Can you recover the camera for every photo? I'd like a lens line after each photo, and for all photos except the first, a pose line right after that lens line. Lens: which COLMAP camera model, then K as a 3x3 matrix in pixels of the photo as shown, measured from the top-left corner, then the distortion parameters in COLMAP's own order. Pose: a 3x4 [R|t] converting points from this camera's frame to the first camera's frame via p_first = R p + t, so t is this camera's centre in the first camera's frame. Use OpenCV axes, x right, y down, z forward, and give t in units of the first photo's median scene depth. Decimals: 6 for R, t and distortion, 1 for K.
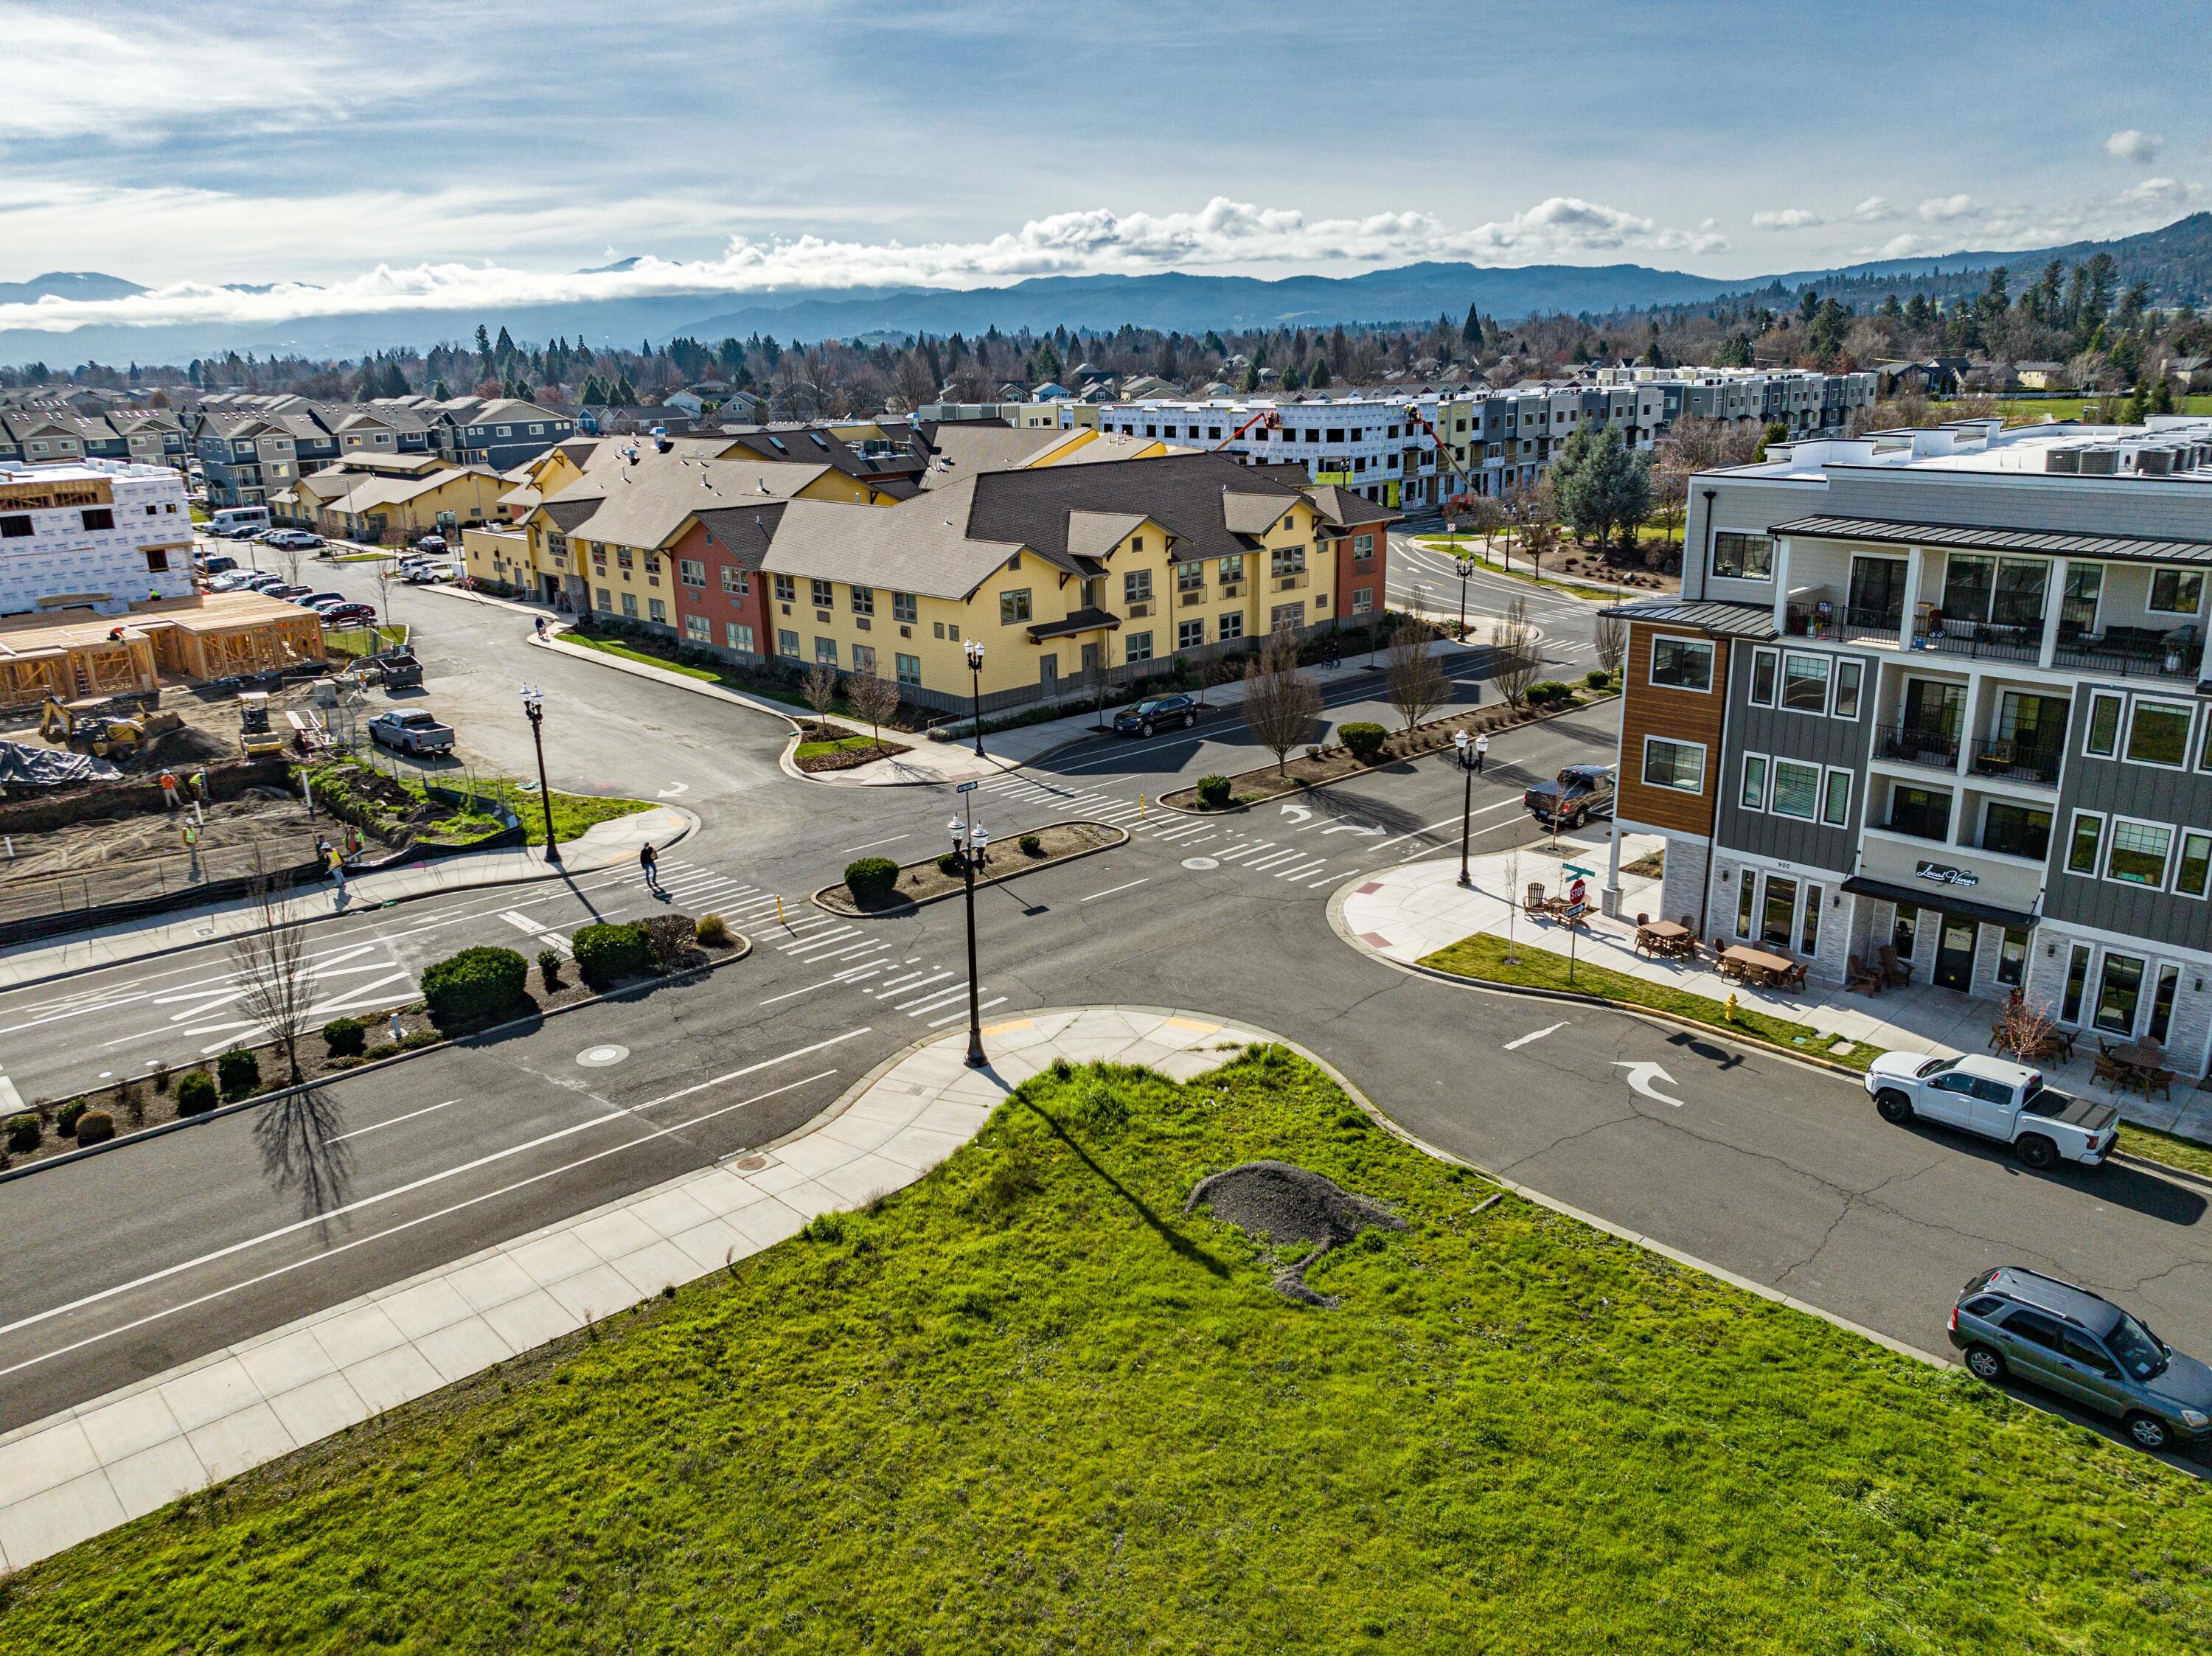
lens RADIAL K [[1550.2, 0, 1101.0], [0, 1550.2, 820.1], [0, 0, 1]] dist [-0.034081, 0.001138]
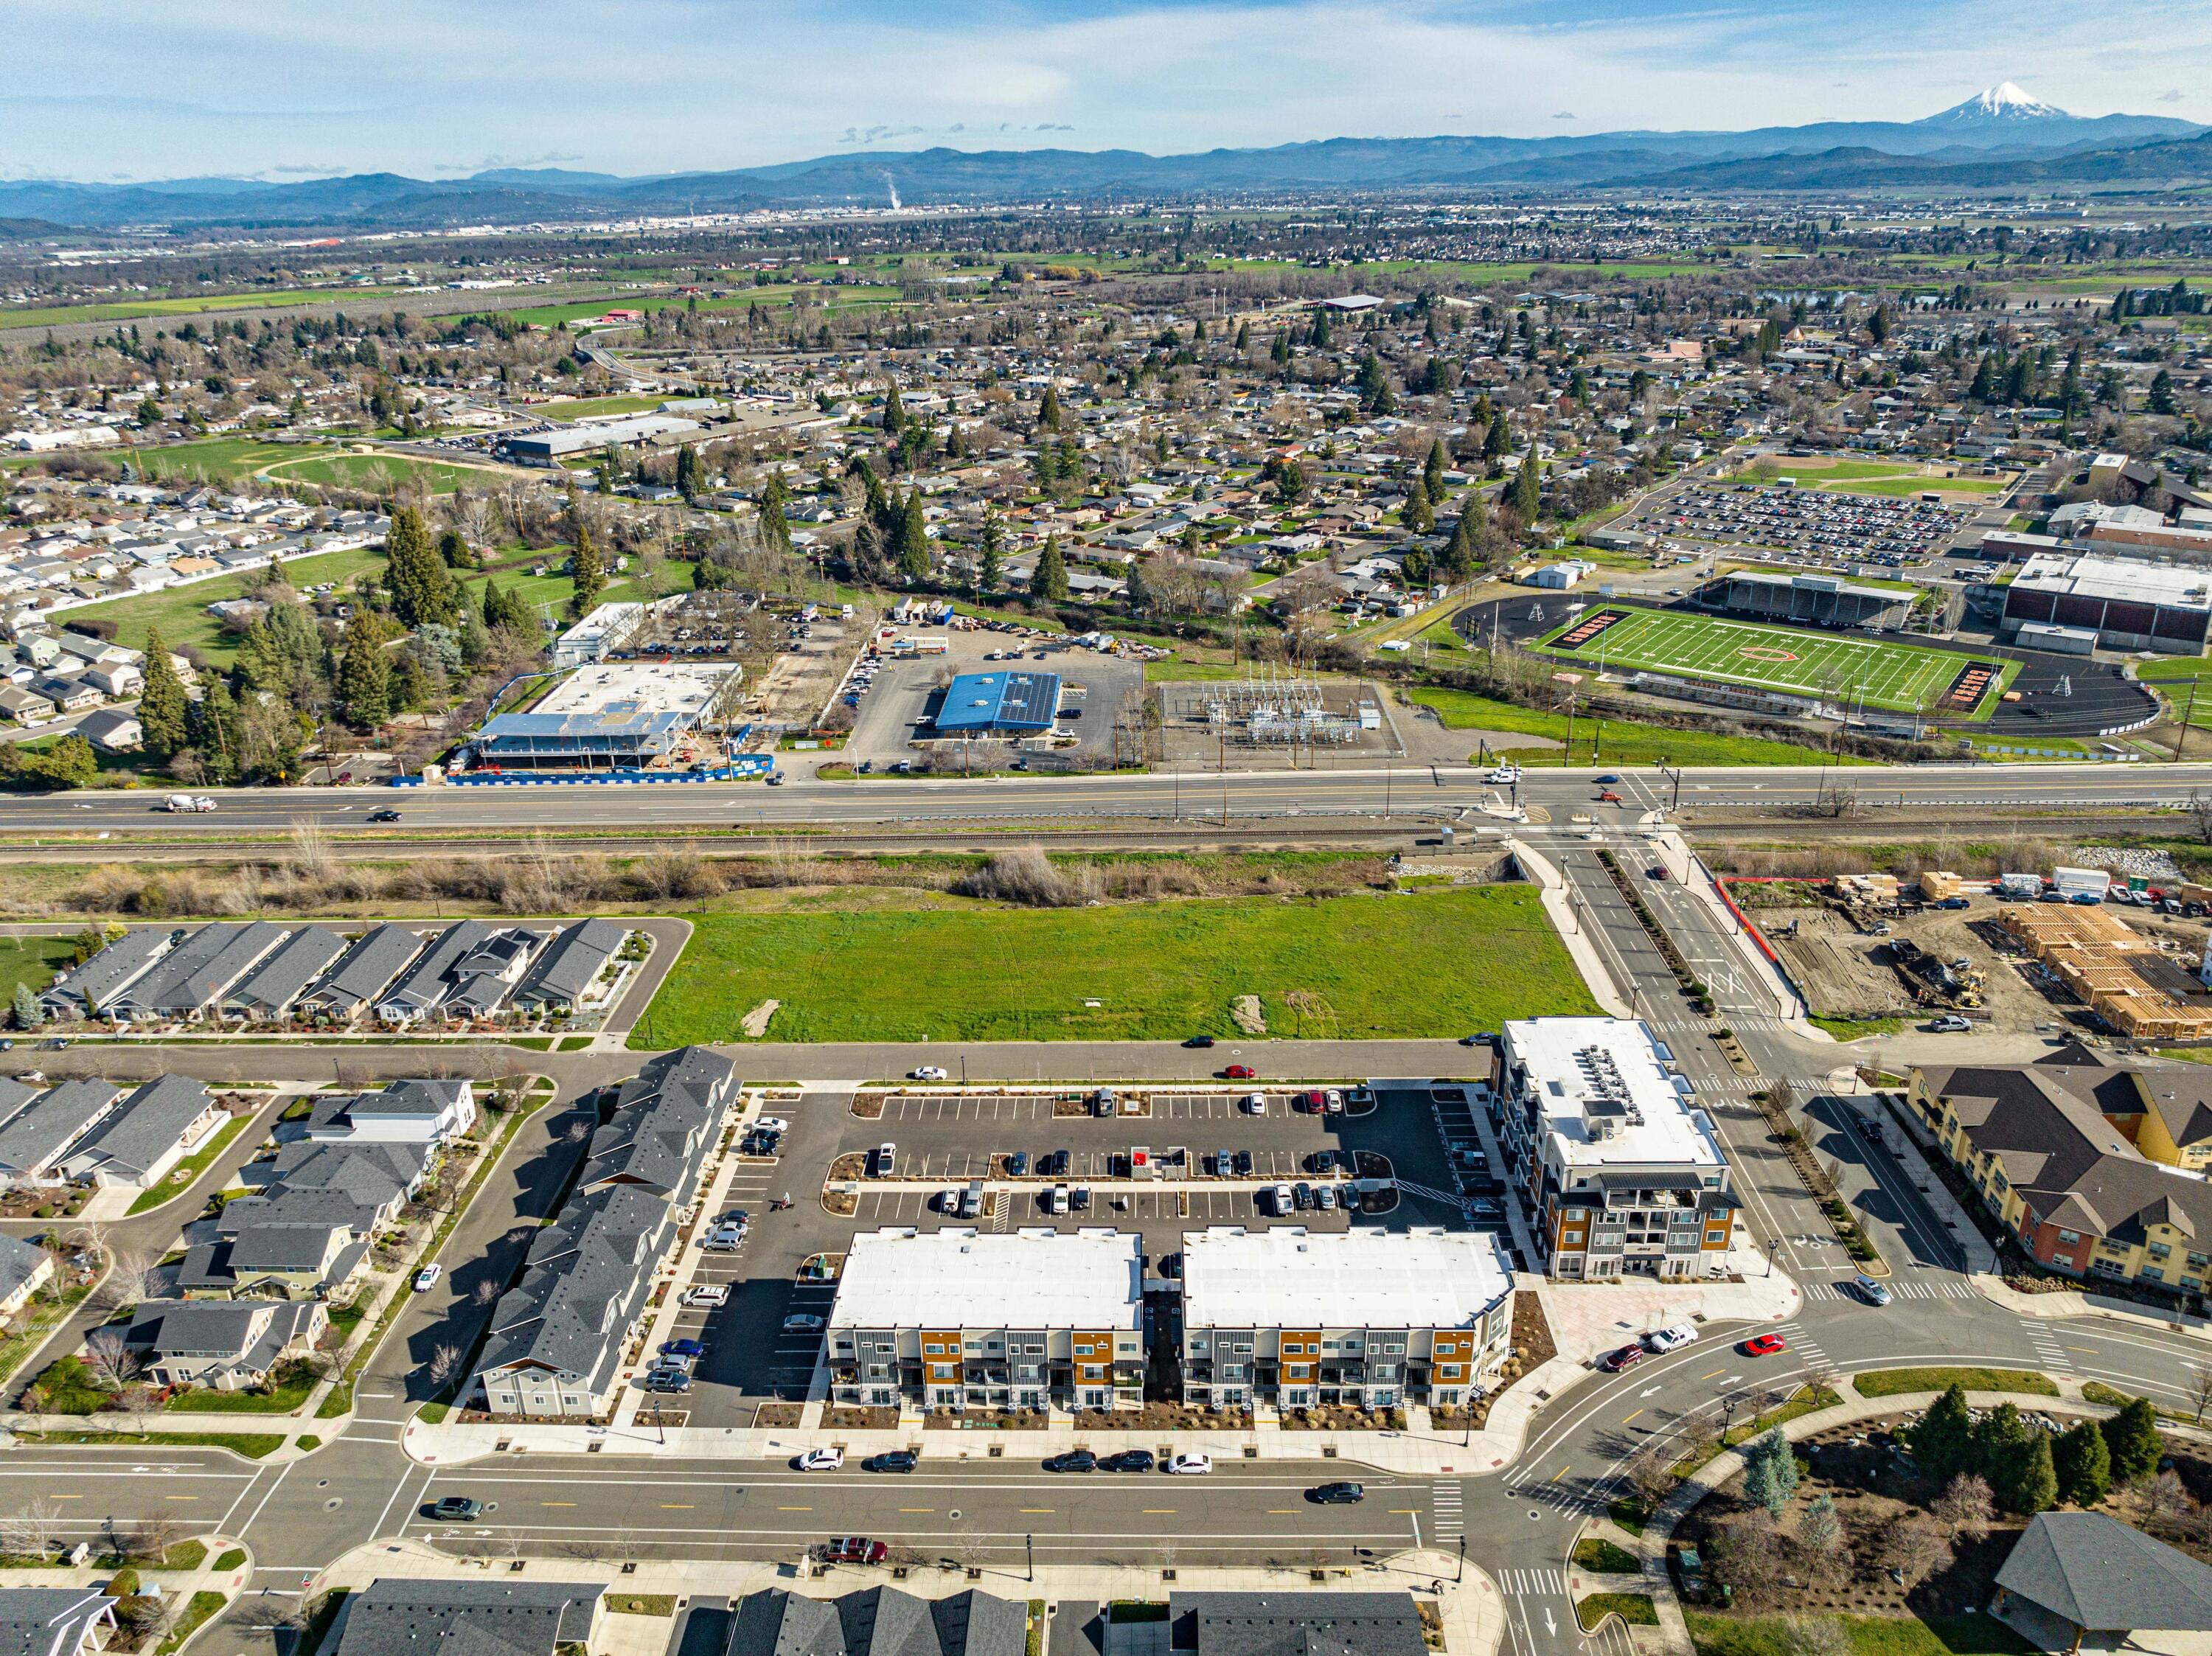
lens RADIAL K [[1545.1, 0, 1106.0], [0, 1545.1, 828.0], [0, 0, 1]] dist [-0.036163, 0.003209]
pose [[-0.702690, 0.307865, -0.641441, 4.416651], [-0.172863, 0.800652, 0.573650, -3.132032], [0.690178, 0.513979, -0.509391, 2.020849]]
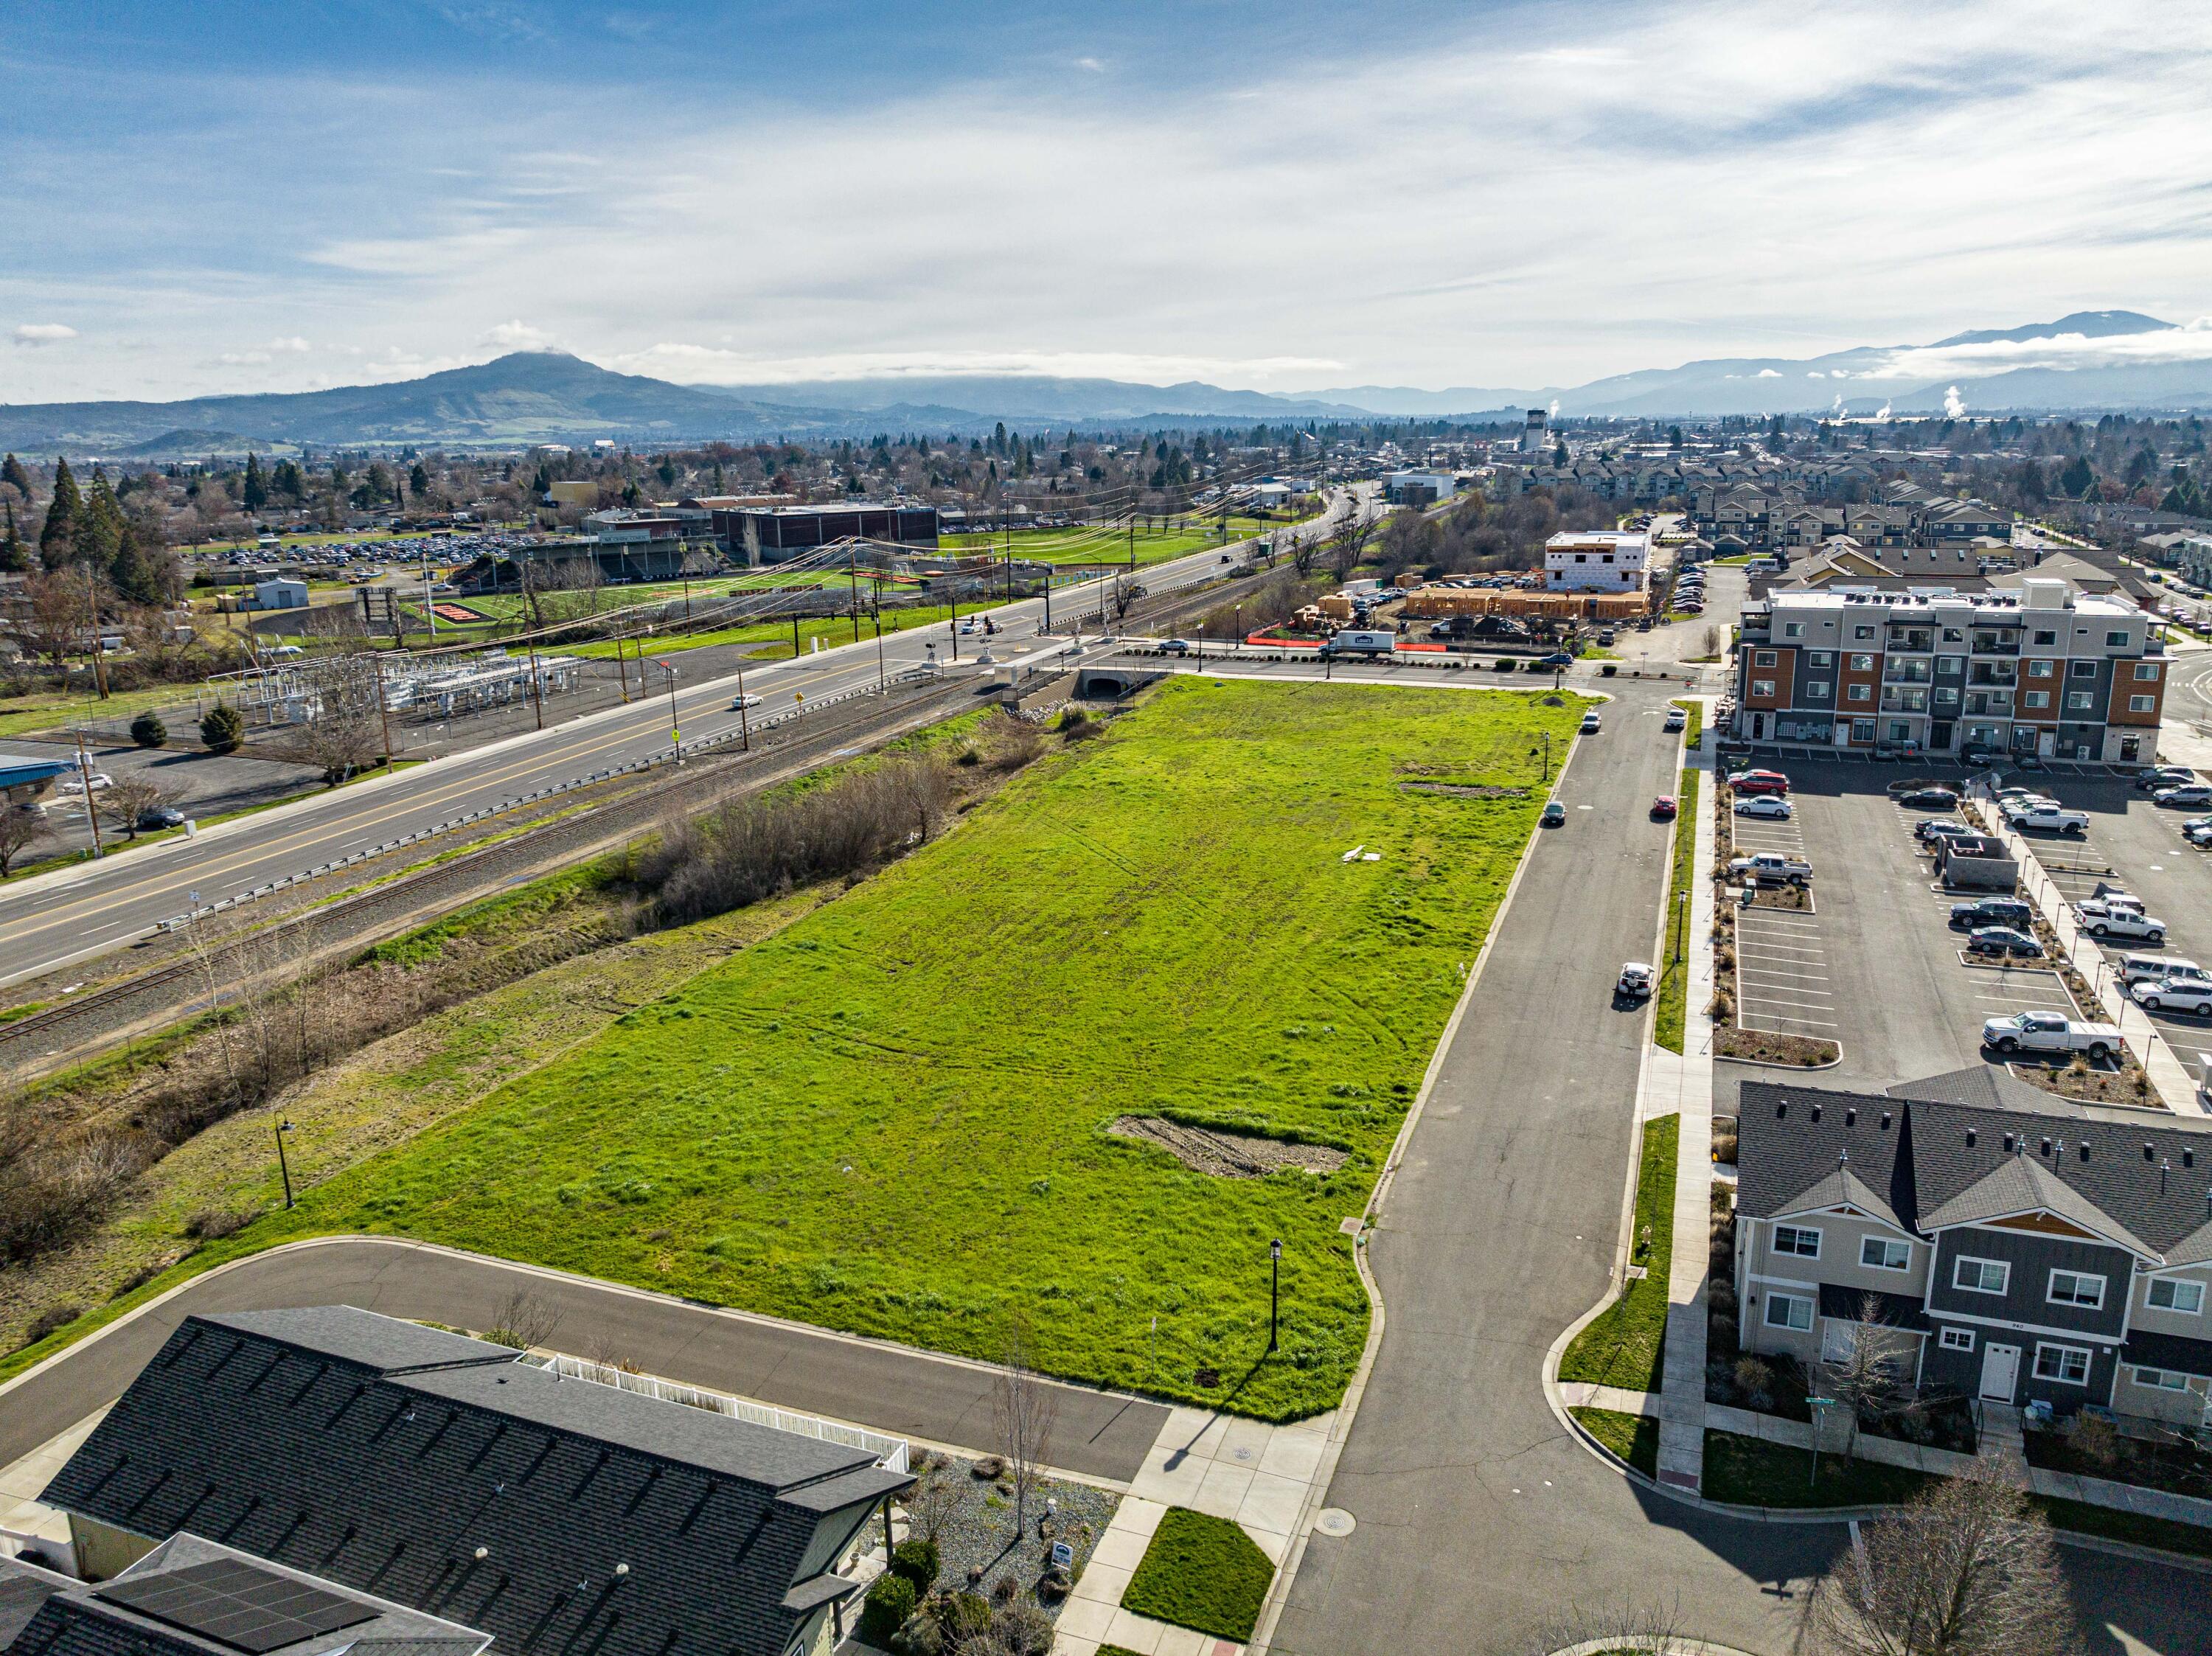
lens RADIAL K [[1545.1, 0, 1106.0], [0, 1545.1, 828.0], [0, 0, 1]] dist [-0.036163, 0.003209]
pose [[0.434093, 0.238986, -0.868590, 3.265722], [-0.253610, 0.957594, 0.136729, 0.249290], [0.864434, 0.160930, 0.476294, -2.226910]]
